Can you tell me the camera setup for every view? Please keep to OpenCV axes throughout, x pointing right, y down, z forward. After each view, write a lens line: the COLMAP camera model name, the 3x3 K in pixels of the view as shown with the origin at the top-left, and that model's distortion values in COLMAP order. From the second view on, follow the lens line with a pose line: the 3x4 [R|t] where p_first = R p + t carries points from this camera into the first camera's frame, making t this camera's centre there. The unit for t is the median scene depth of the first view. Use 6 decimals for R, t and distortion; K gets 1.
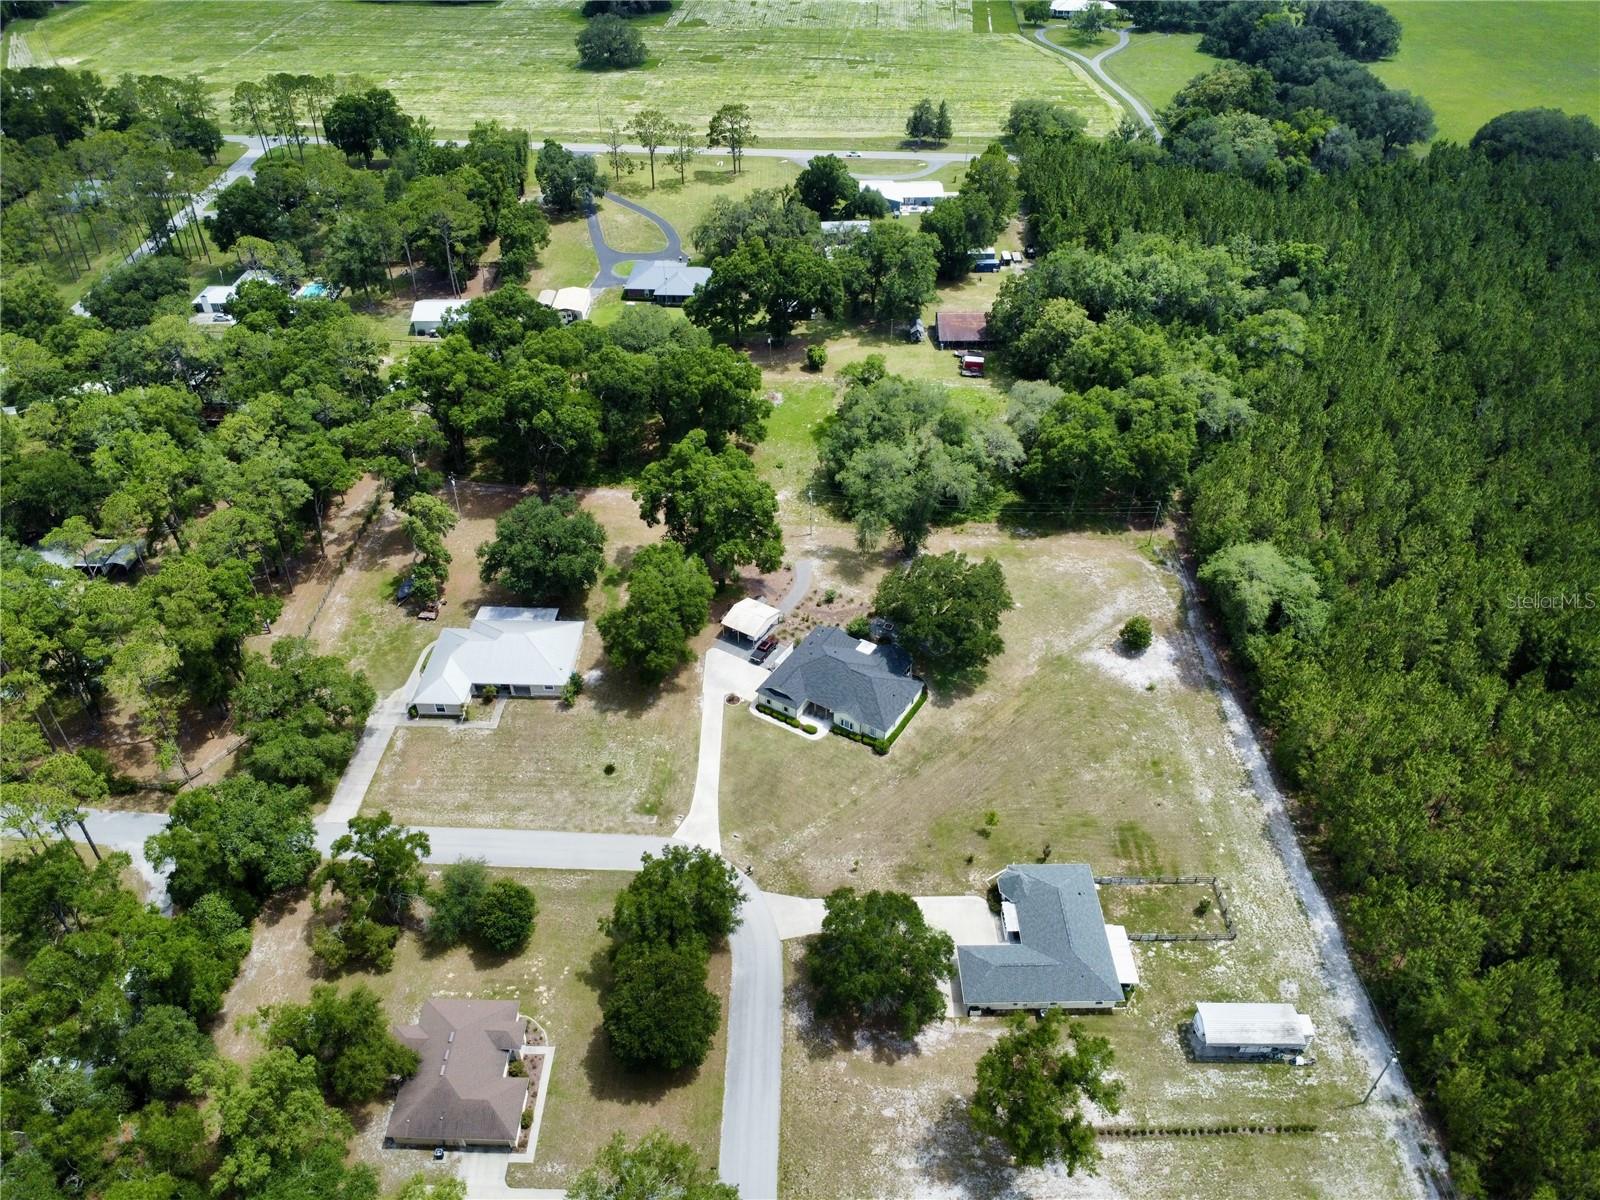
lens RADIAL K [[1154.2, 0, 800.0], [0, 1154.2, 600.0], [0, 0, 1]] dist [-0.033738, 0.000986]
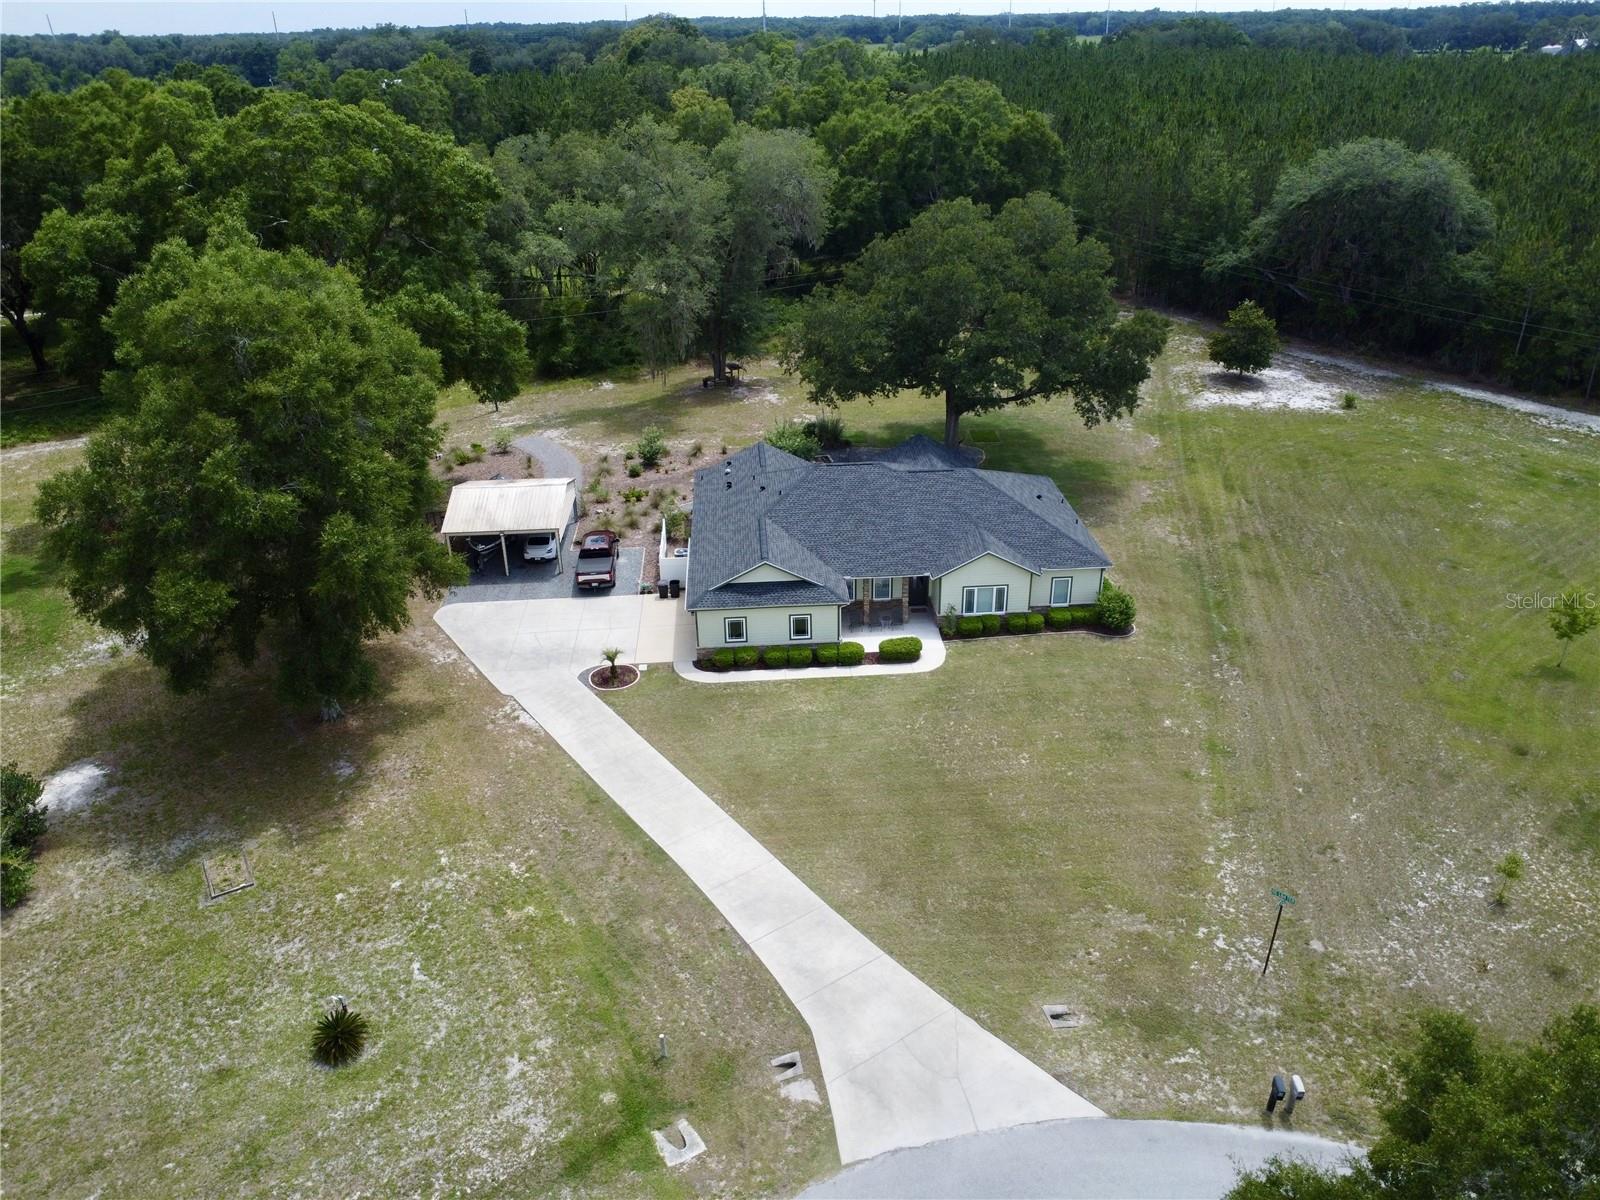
lens RADIAL K [[1154.2, 0, 800.0], [0, 1154.2, 600.0], [0, 0, 1]] dist [-0.033738, 0.000986]
pose [[0.814636, -0.274253, 0.511032, -0.173397], [0.374377, 0.921628, -0.102189, 0.120884], [-0.442956, 0.274565, 0.853466, 0.730882]]
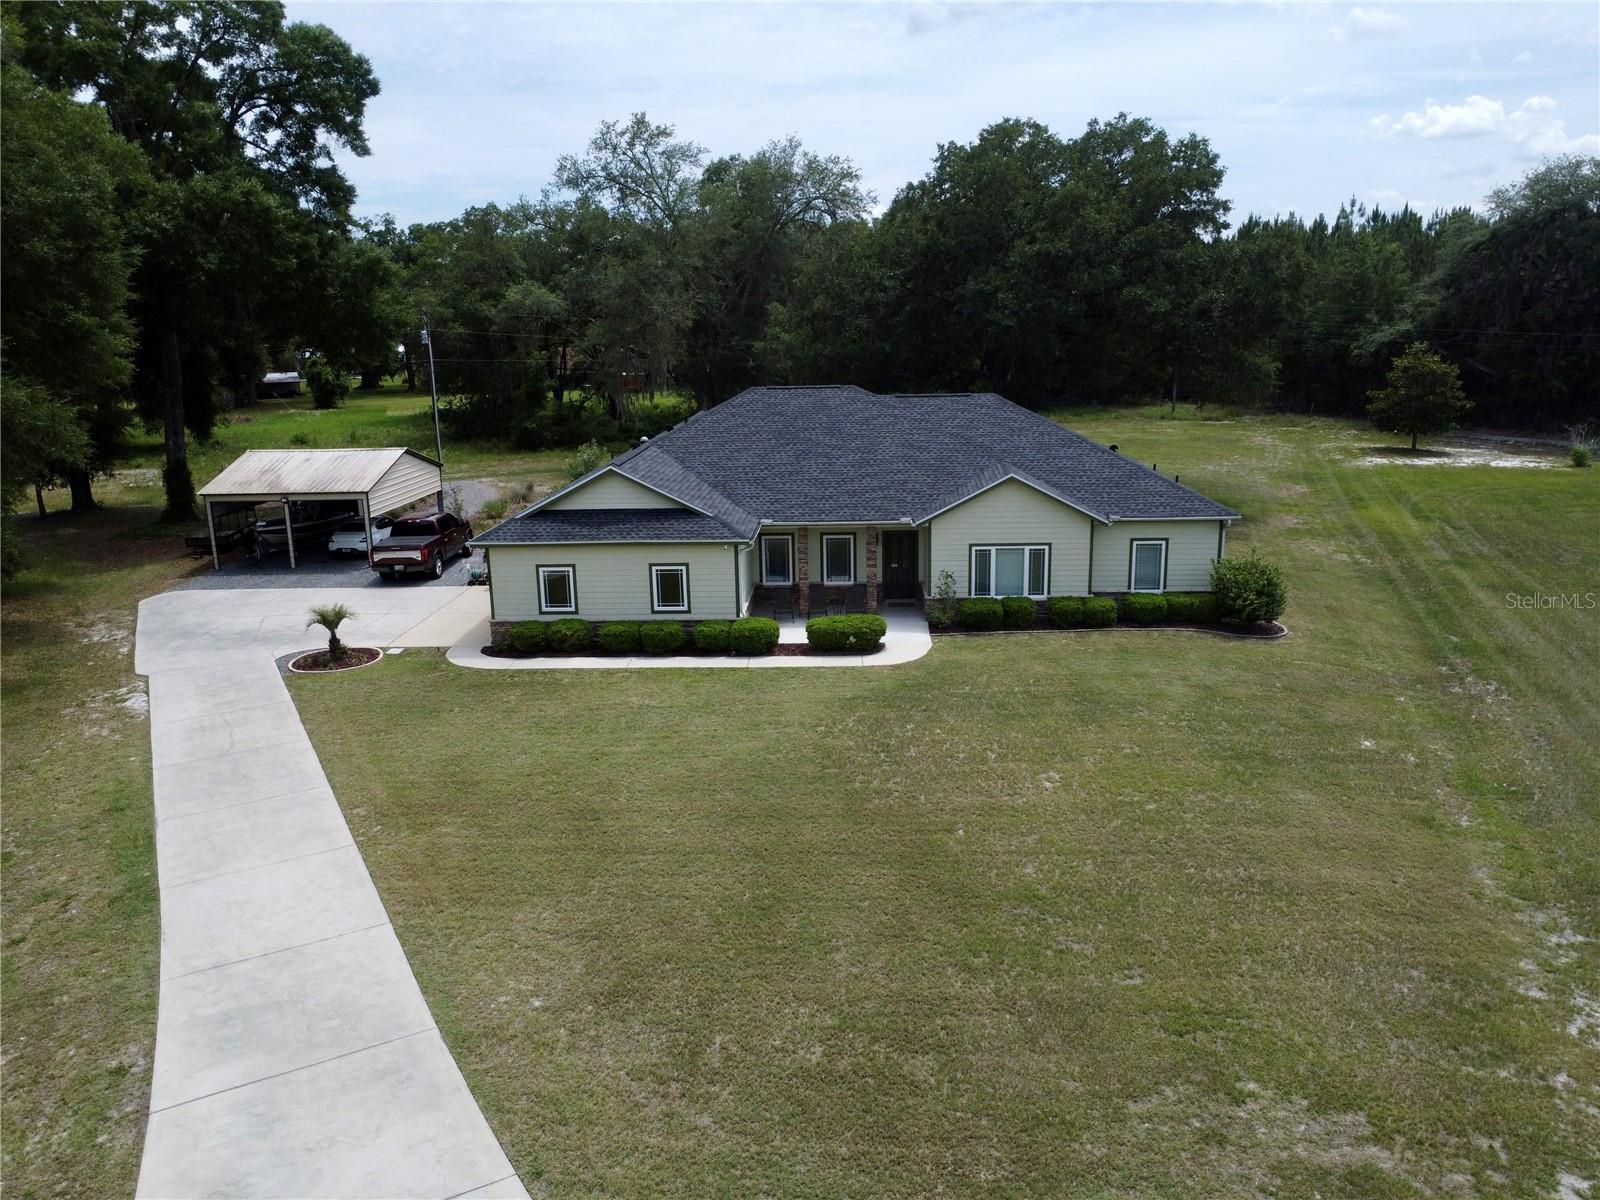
lens RADIAL K [[1158.1, 0, 802.3], [0, 1158.1, 594.9], [0, 0, 1]] dist [-0.034872, 0.000820]
pose [[0.873459, -0.129308, 0.469413, -0.079087], [0.318159, 0.881372, -0.349224, 0.165563], [-0.368570, 0.454381, 0.810983, 0.851777]]
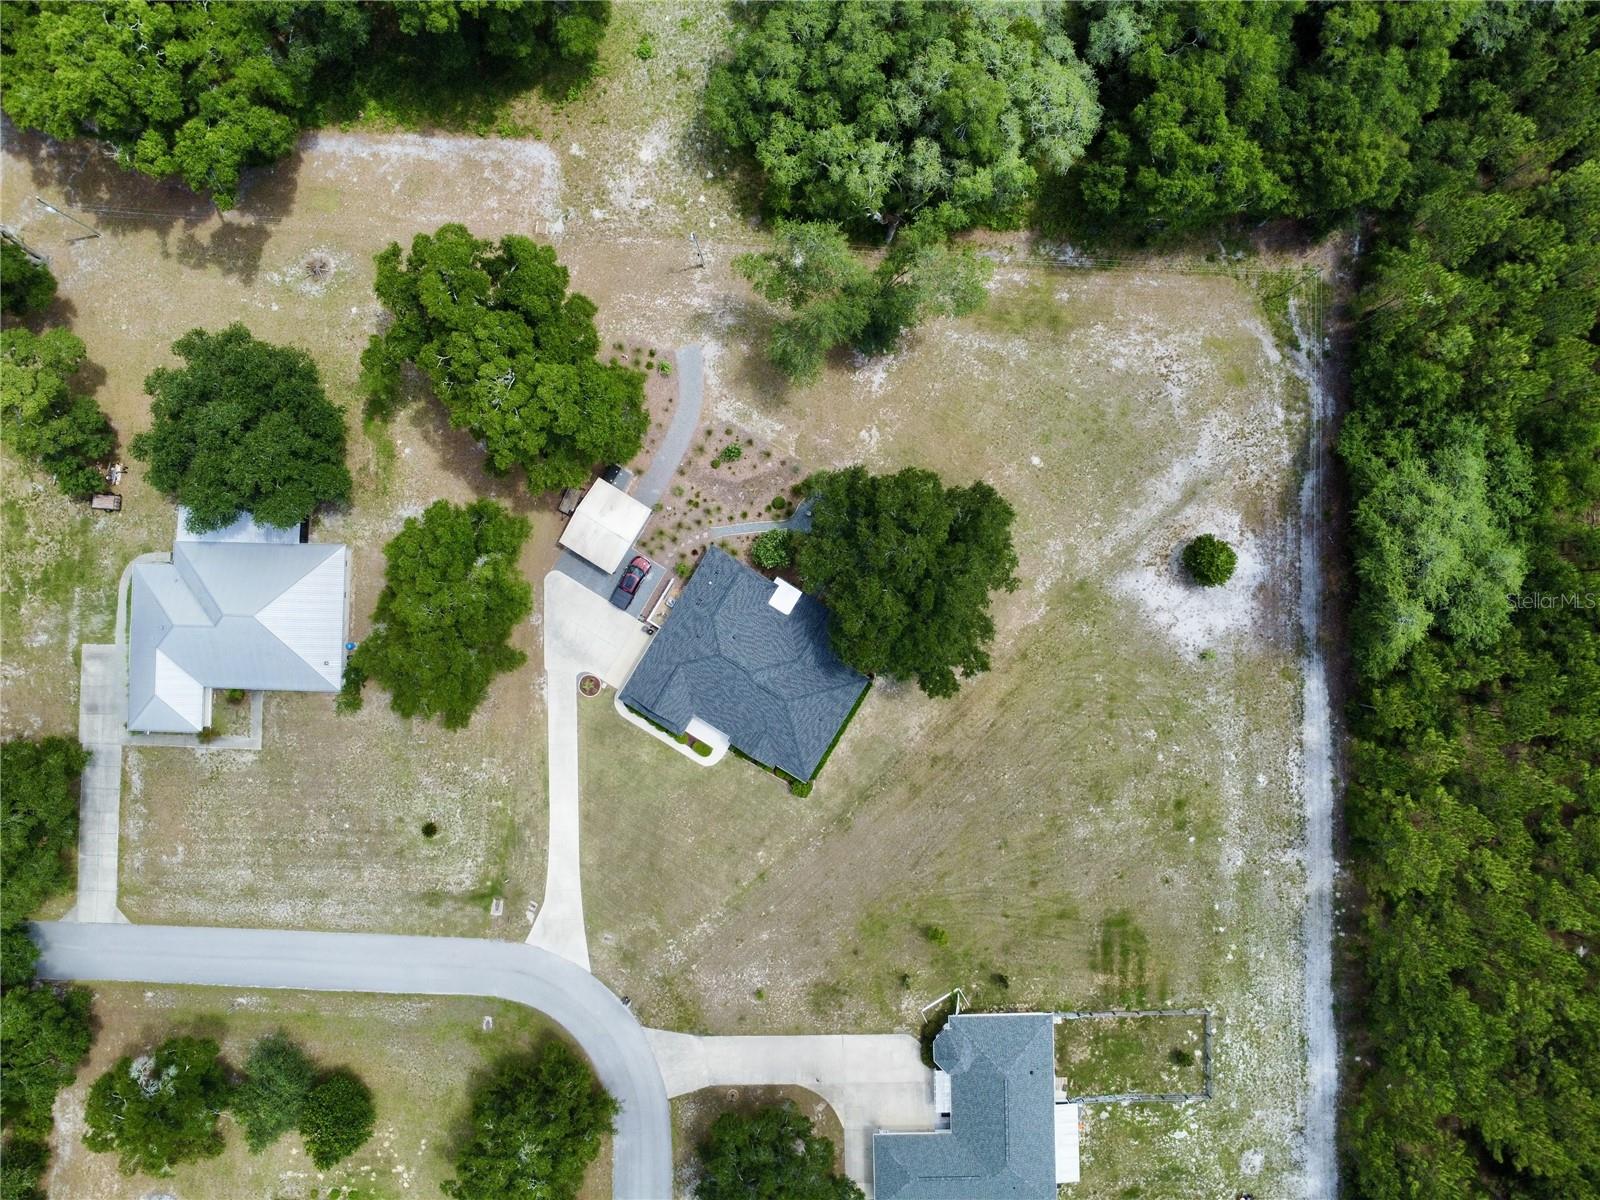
lens RADIAL K [[1158.1, 0, 802.3], [0, 1158.1, 594.9], [0, 0, 1]] dist [-0.034872, 0.000820]
pose [[0.999862, -0.010695, -0.012708, 0.079799], [0.016609, 0.636918, 0.770753, -0.488728], [-0.000149, -0.770857, 0.637008, 0.619921]]
